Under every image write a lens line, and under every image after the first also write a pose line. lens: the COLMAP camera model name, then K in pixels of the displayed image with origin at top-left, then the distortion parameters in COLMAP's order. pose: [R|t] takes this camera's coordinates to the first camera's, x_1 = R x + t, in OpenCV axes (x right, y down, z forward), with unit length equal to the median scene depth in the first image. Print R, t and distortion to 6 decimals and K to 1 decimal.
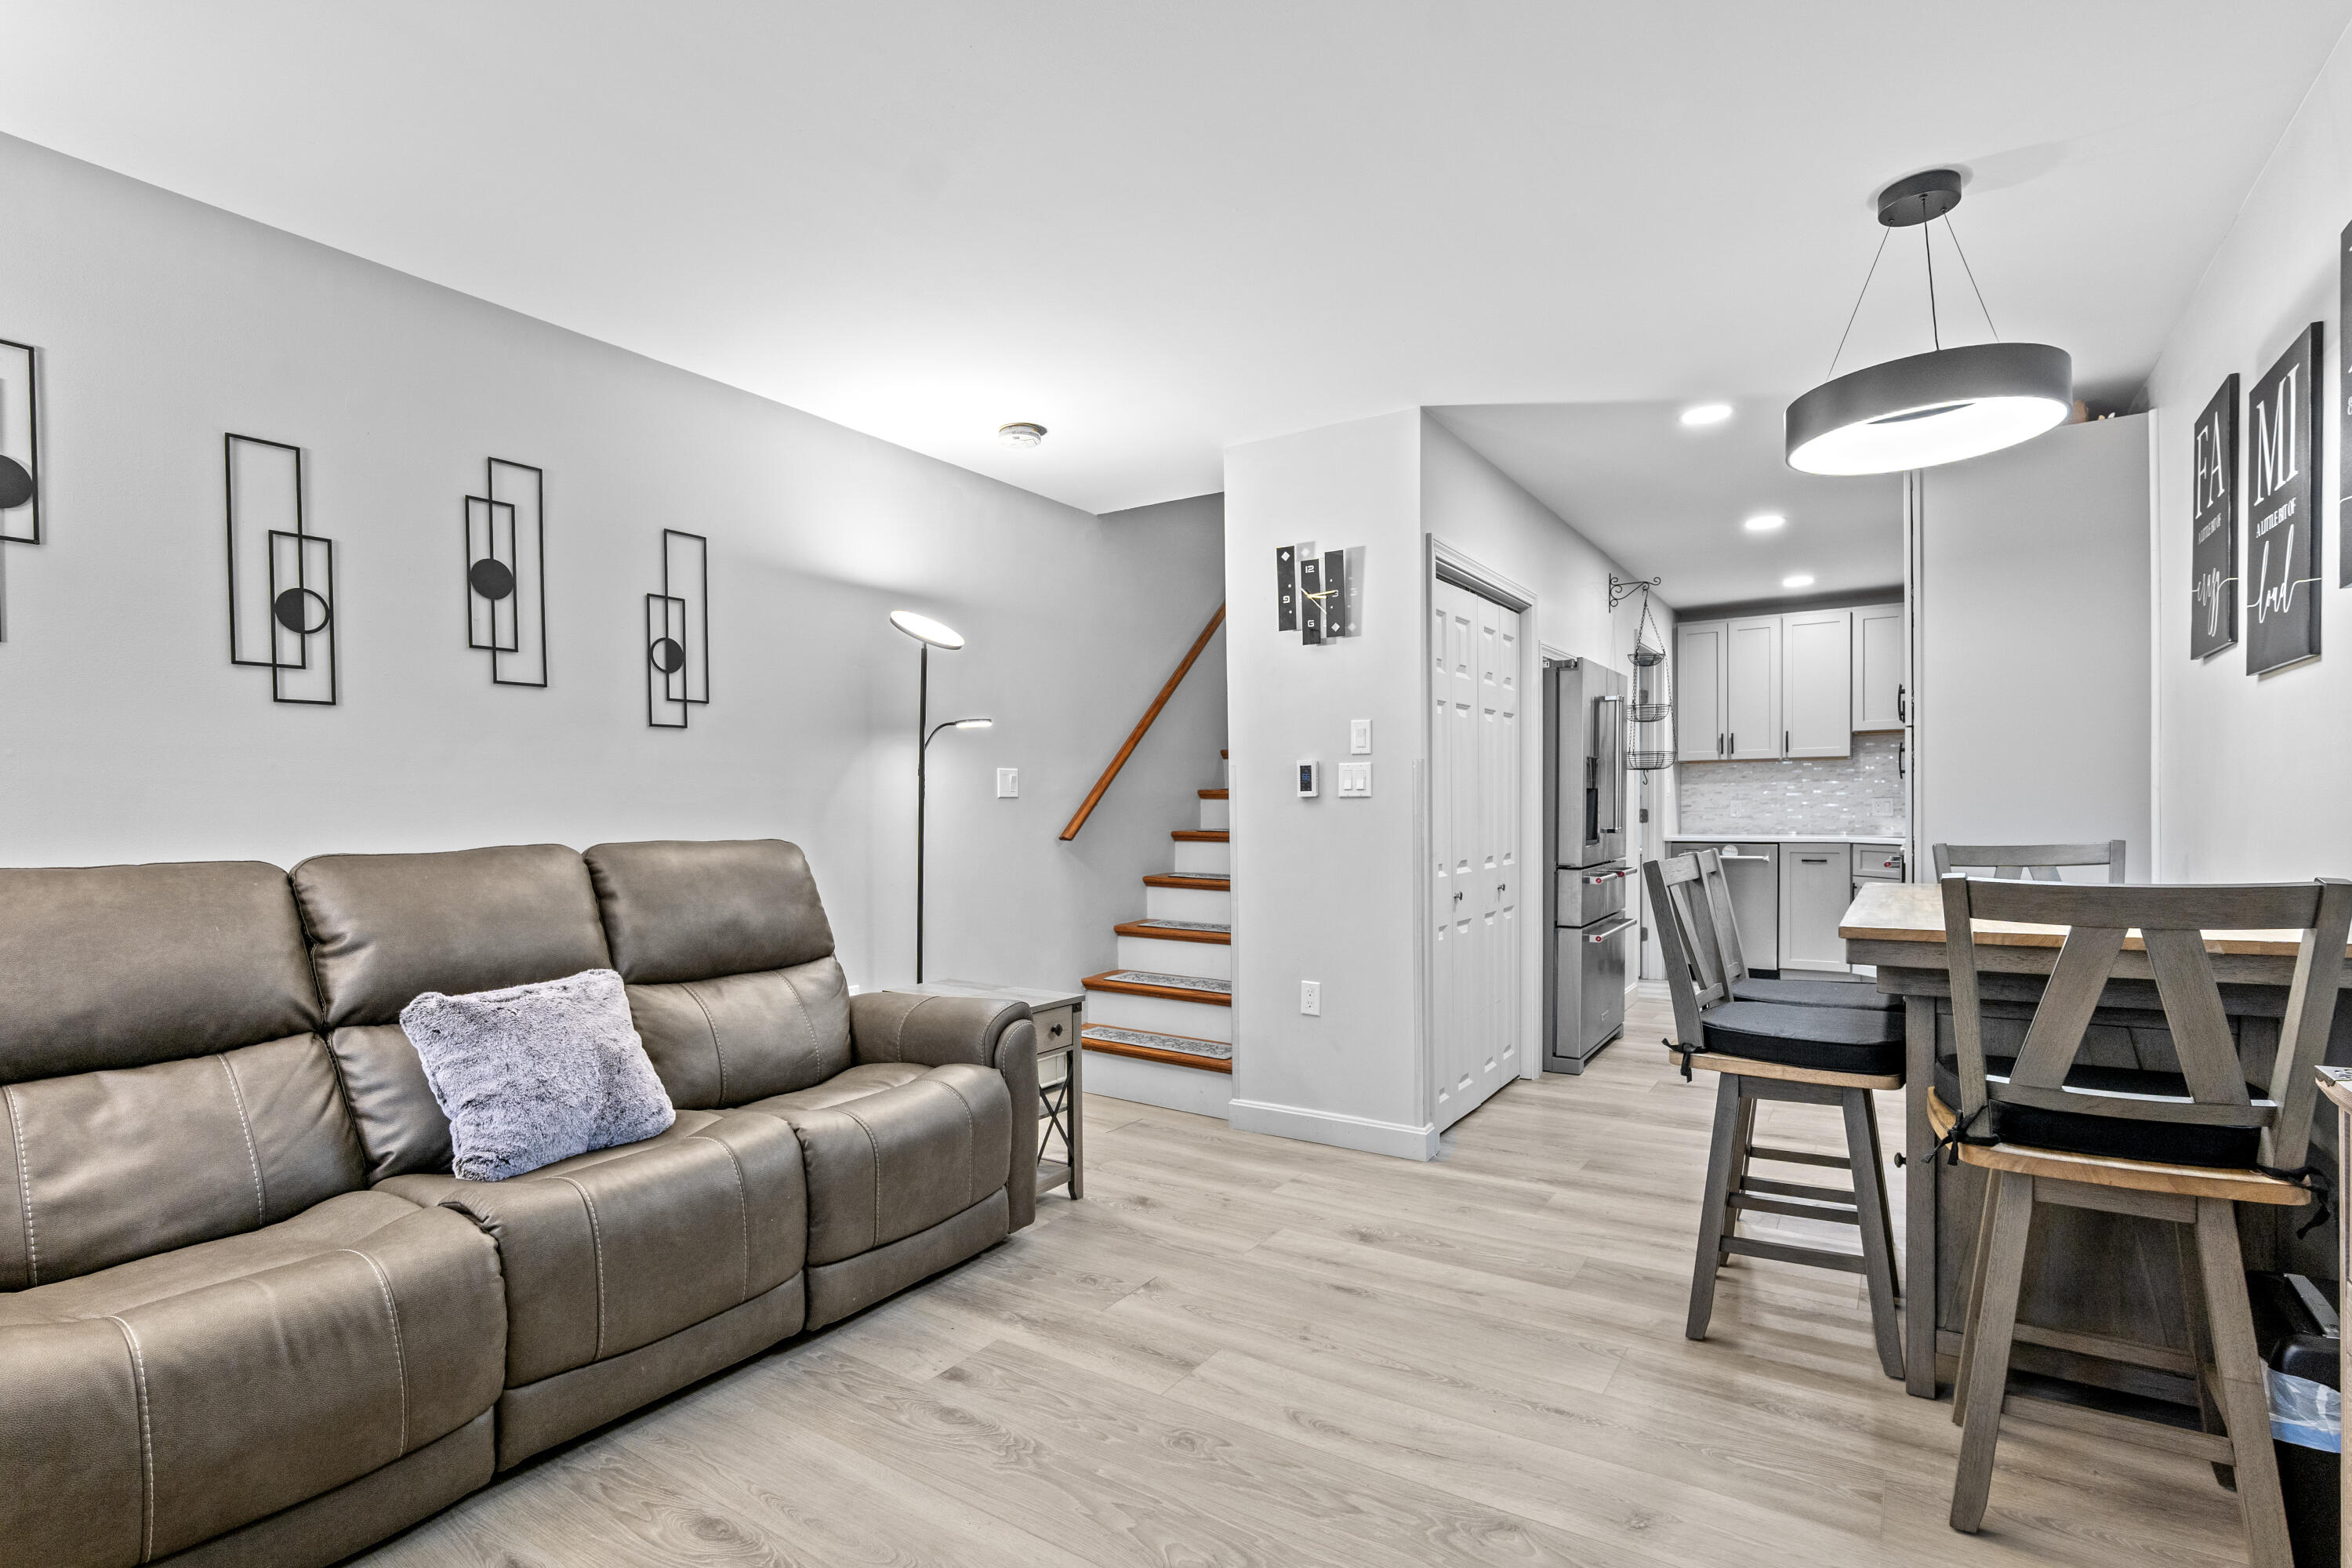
lens RADIAL K [[1106.1, 0, 1195.8], [0, 1106.1, 826.2], [0, 0, 1]] dist [-0.004188, 0.000957]
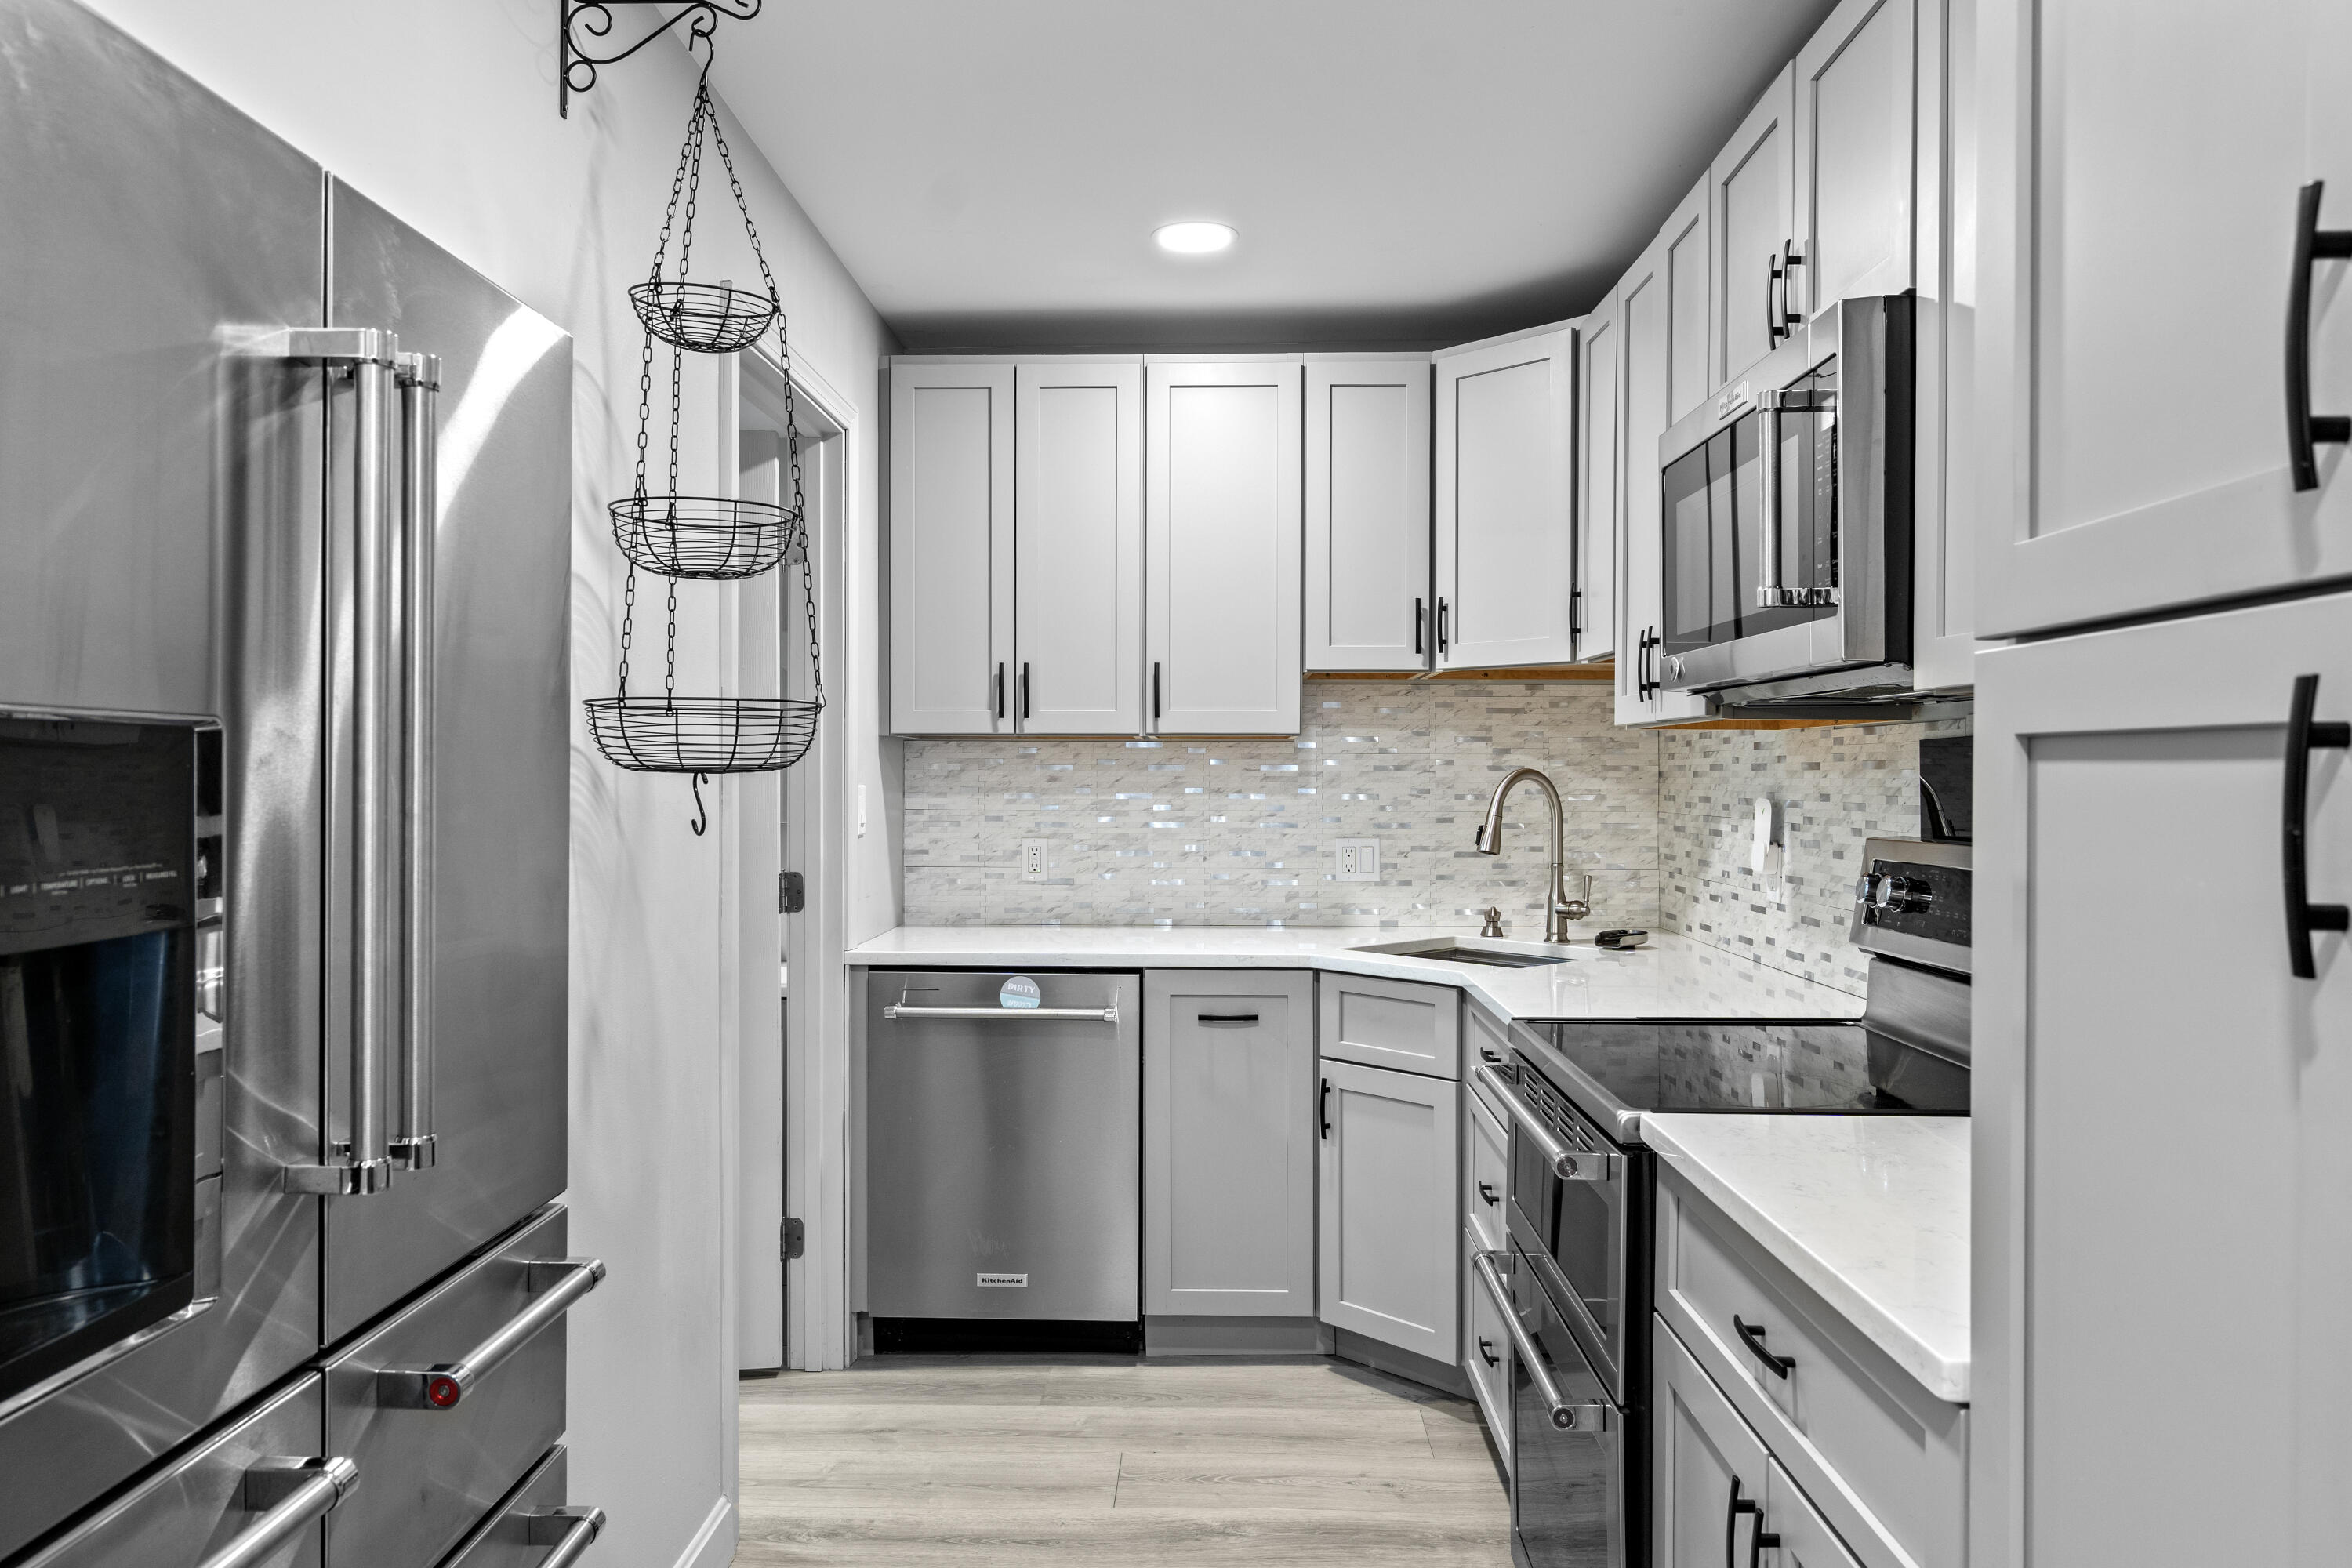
lens RADIAL K [[1612.5, 0, 1178.3], [0, 1612.5, 778.7], [0, 0, 1]] dist [-0.002515, -0.000185]
pose [[0.855397, 0.010290, 0.517870, 0.249792], [0.000807, 0.999775, -0.021198, -0.033952], [-0.517972, 0.018551, 0.855197, 0.512275]]
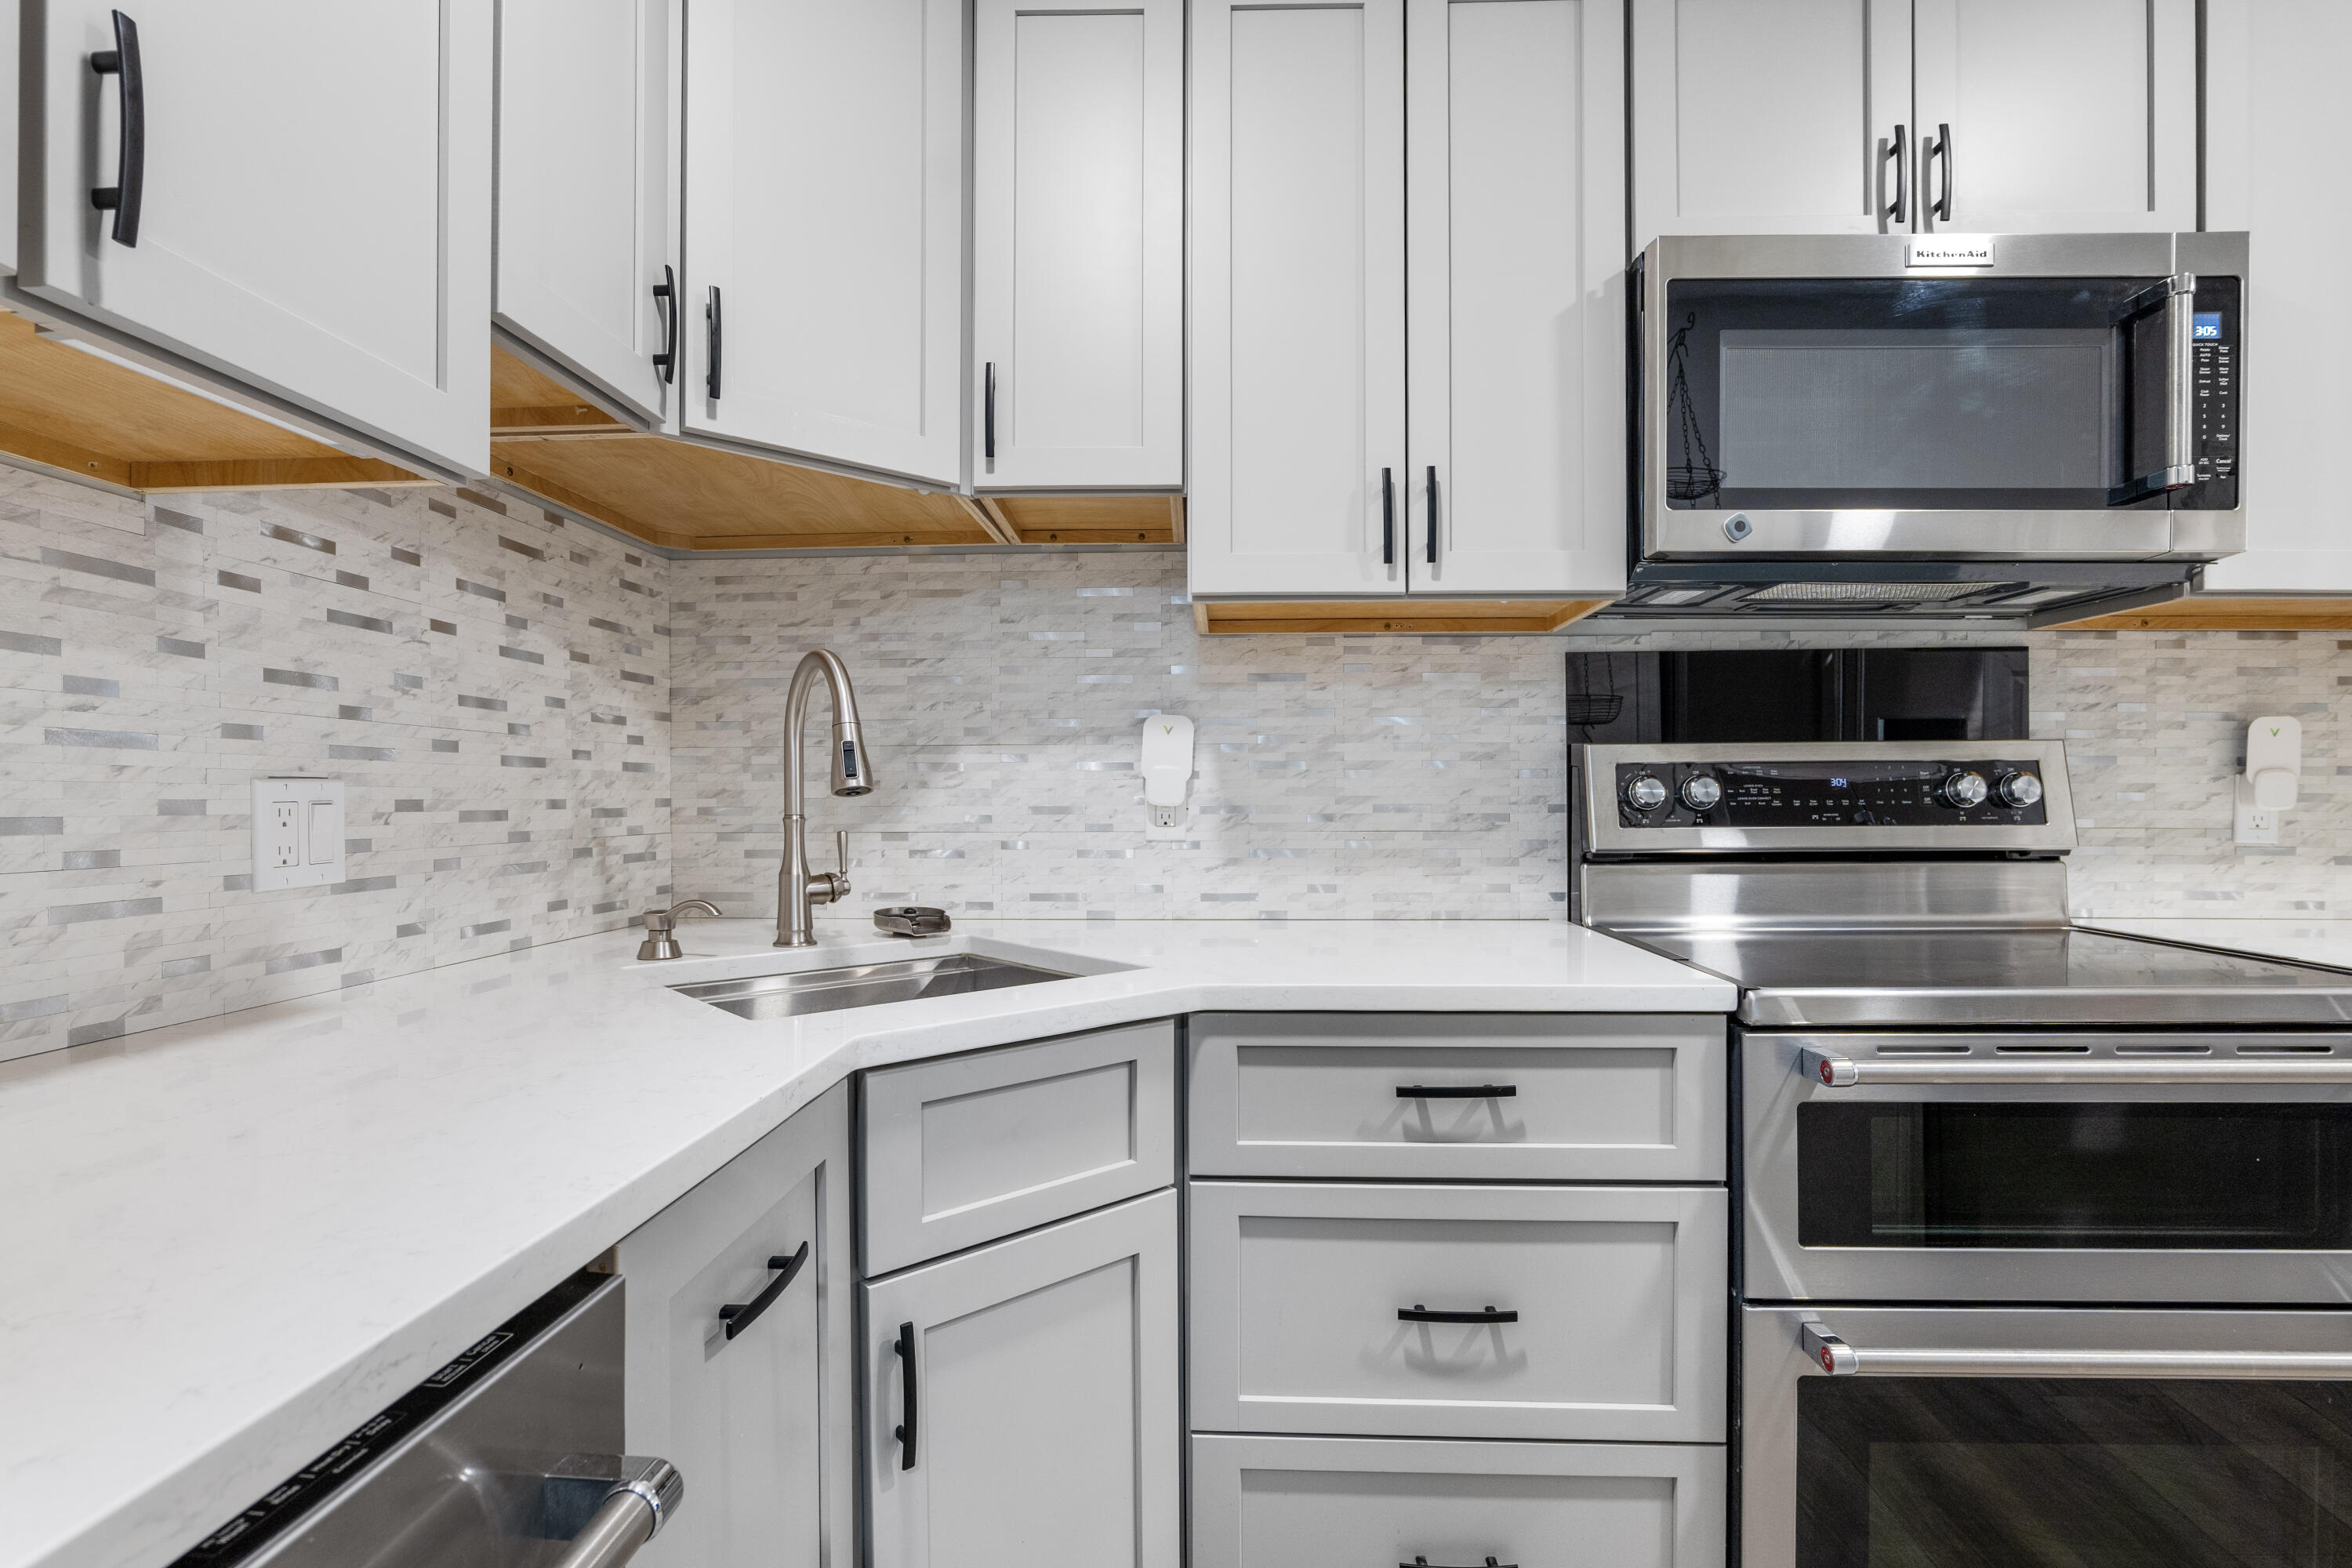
lens RADIAL K [[1106.1, 0, 1179.1], [0, 1106.1, 792.0], [0, 0, 1]] dist [-0.004188, 0.000957]
pose [[-0.504433, 0.015765, 0.863307, 0.402455], [0.025294, 0.999674, -0.003476, -0.019238], [-0.863080, 0.020083, -0.504668, 0.947749]]
